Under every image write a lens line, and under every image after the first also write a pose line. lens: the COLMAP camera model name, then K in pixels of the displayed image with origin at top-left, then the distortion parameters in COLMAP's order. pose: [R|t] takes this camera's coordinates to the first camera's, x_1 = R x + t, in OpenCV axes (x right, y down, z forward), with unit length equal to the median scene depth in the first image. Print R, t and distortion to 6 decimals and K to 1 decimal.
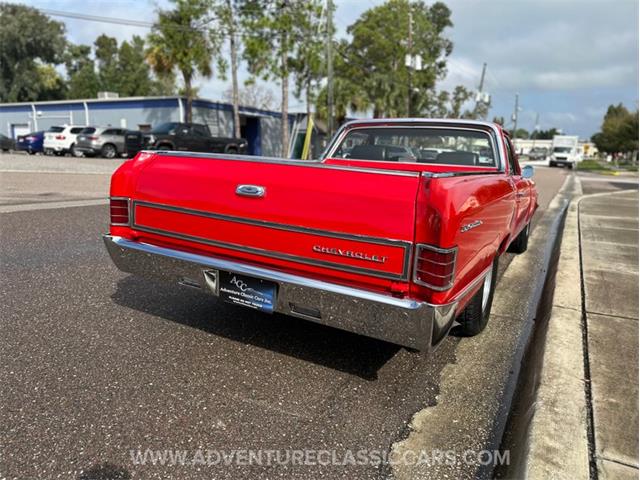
lens RADIAL K [[449.7, 0, 317.4], [0, 449.7, 239.5], [0, 0, 1]] dist [0.027002, -0.041515]
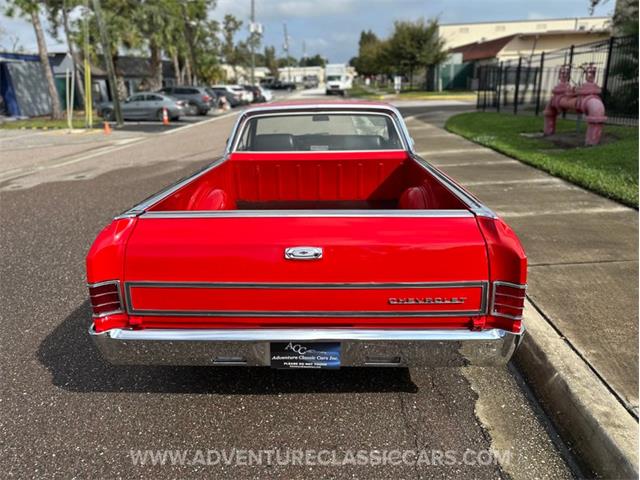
lens RADIAL K [[449.7, 0, 320.9], [0, 449.7, 242.0], [0, 0, 1]] dist [0.027002, -0.041515]
pose [[0.885632, -0.213737, 0.412277, -0.033366], [0.152670, 0.972445, 0.176187, -0.019600], [-0.438575, -0.093095, 0.893860, 0.011286]]
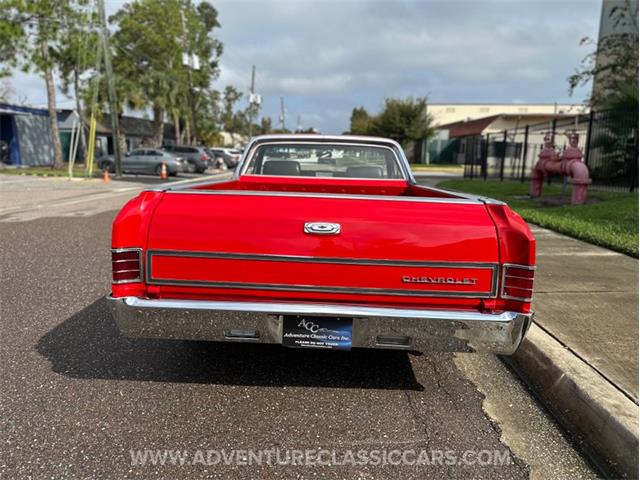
lens RADIAL K [[449.7, 0, 313.4], [0, 449.7, 242.0], [0, 0, 1]] dist [0.027002, -0.041515]
pose [[0.887051, -0.111079, 0.448108, -0.040689], [0.106984, 0.993661, 0.034533, -0.007819], [-0.449104, 0.017308, 0.893312, 0.010263]]
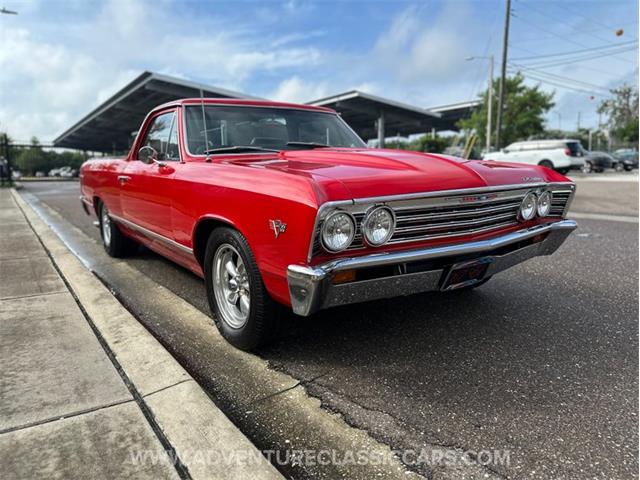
lens RADIAL K [[449.7, 0, 310.0], [0, 449.7, 236.8], [0, 0, 1]] dist [0.027002, -0.041515]
pose [[-0.441030, 0.098574, -0.892062, 0.142218], [-0.176691, 0.964961, 0.193984, -0.029334], [0.879928, 0.243172, -0.408160, 0.218362]]
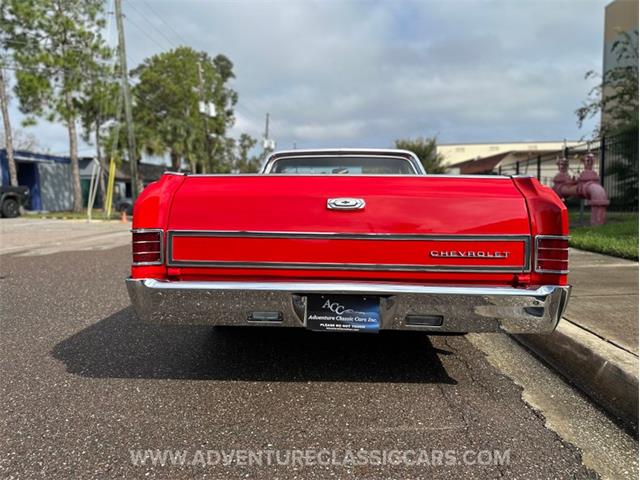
lens RADIAL K [[449.7, 0, 317.8], [0, 449.7, 237.6], [0, 0, 1]] dist [0.027002, -0.041515]
pose [[0.894829, -0.084218, 0.438393, -0.042038], [0.128007, 0.989211, -0.071248, 0.001379], [-0.427662, 0.119872, 0.895955, 0.013006]]
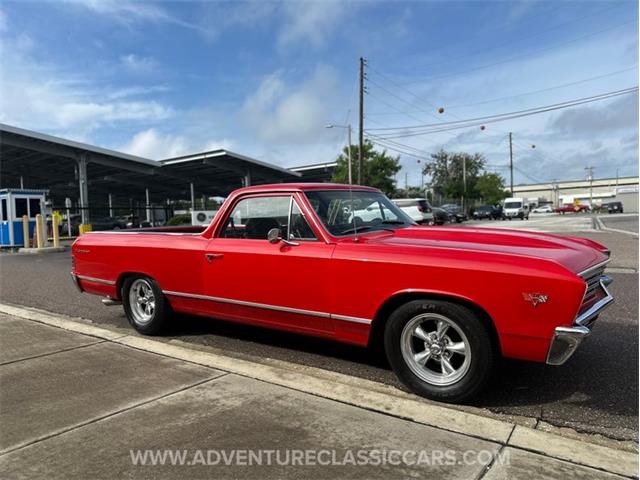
lens RADIAL K [[449.7, 0, 312.2], [0, 449.7, 238.7], [0, 0, 1]] dist [0.027002, -0.041515]
pose [[-0.133537, 0.003709, -0.991037, 0.173062], [-0.167547, 0.985514, 0.026265, -0.024380], [0.976778, 0.169553, -0.130982, 0.163280]]
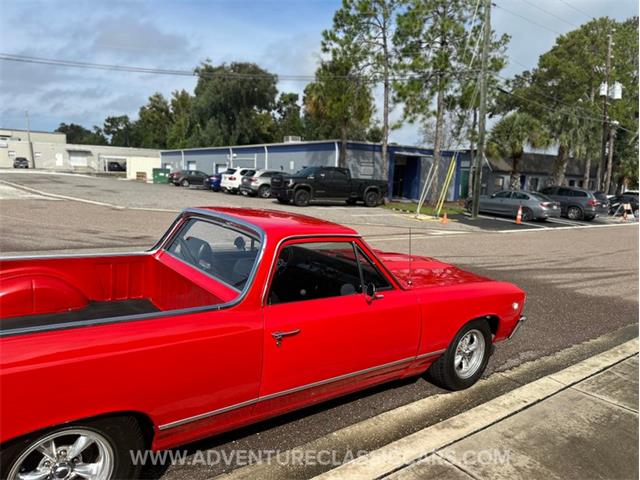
lens RADIAL K [[449.7, 0, 322.3], [0, 449.7, 245.8], [0, 0, 1]] dist [0.027002, -0.041515]
pose [[0.912028, 0.070023, -0.404106, 0.094324], [-0.093400, 0.994888, -0.038403, -0.026248], [0.399351, 0.072768, 0.913906, 0.045828]]
